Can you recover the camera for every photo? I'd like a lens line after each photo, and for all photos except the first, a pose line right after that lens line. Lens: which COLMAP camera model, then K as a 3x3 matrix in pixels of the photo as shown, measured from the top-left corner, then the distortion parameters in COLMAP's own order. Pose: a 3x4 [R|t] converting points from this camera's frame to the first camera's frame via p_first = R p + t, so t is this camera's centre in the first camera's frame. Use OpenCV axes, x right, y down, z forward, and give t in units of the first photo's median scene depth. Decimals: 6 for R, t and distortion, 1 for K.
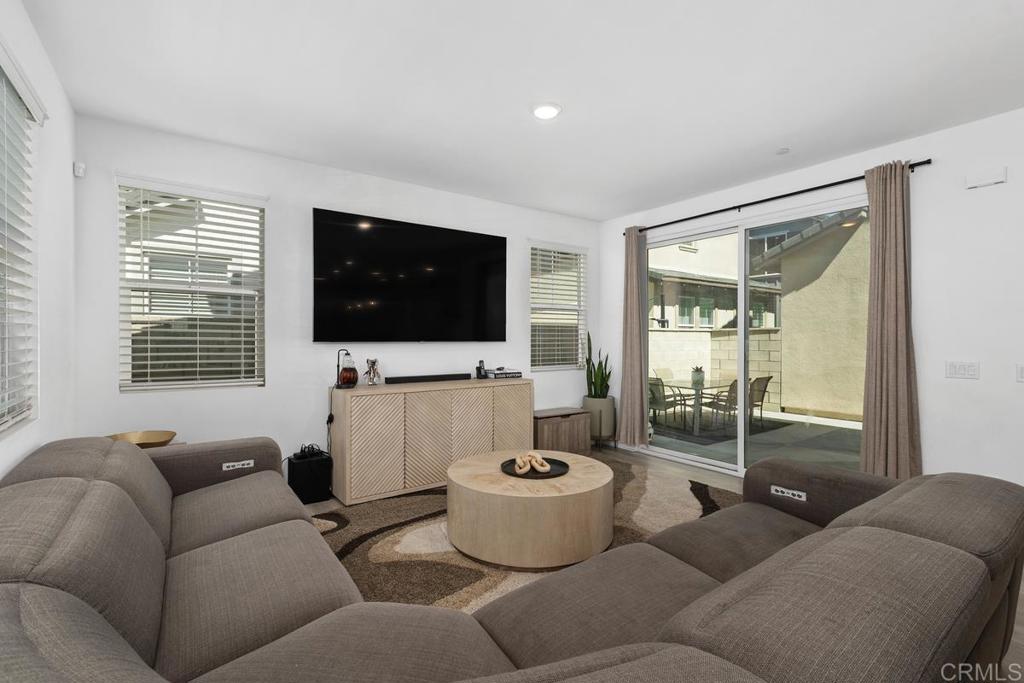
lens RADIAL K [[468.8, 0, 512.0], [0, 468.8, 341.5], [0, 0, 1]] dist [0.007359, 0.000150]
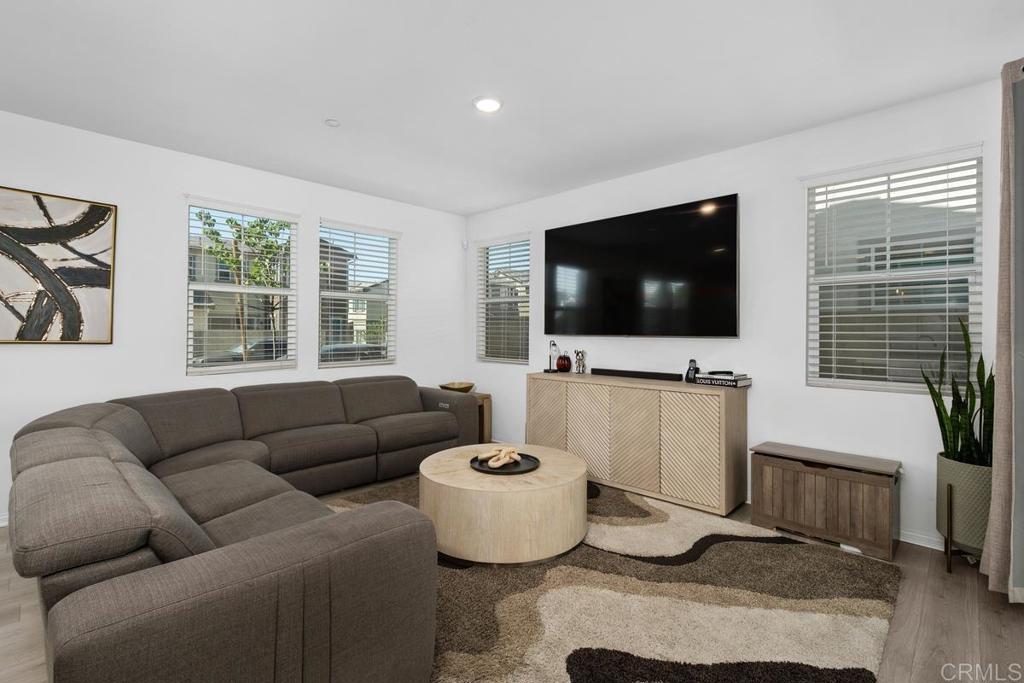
lens RADIAL K [[470.8, 0, 513.3], [0, 470.8, 330.5], [0, 0, 1]] dist [0.005845, 0.000490]
pose [[0.172909, -0.004908, -0.984926, 0.695049], [-0.013333, 0.999884, -0.007323, 0.000812], [0.984847, 0.014398, 0.172824, 0.578186]]
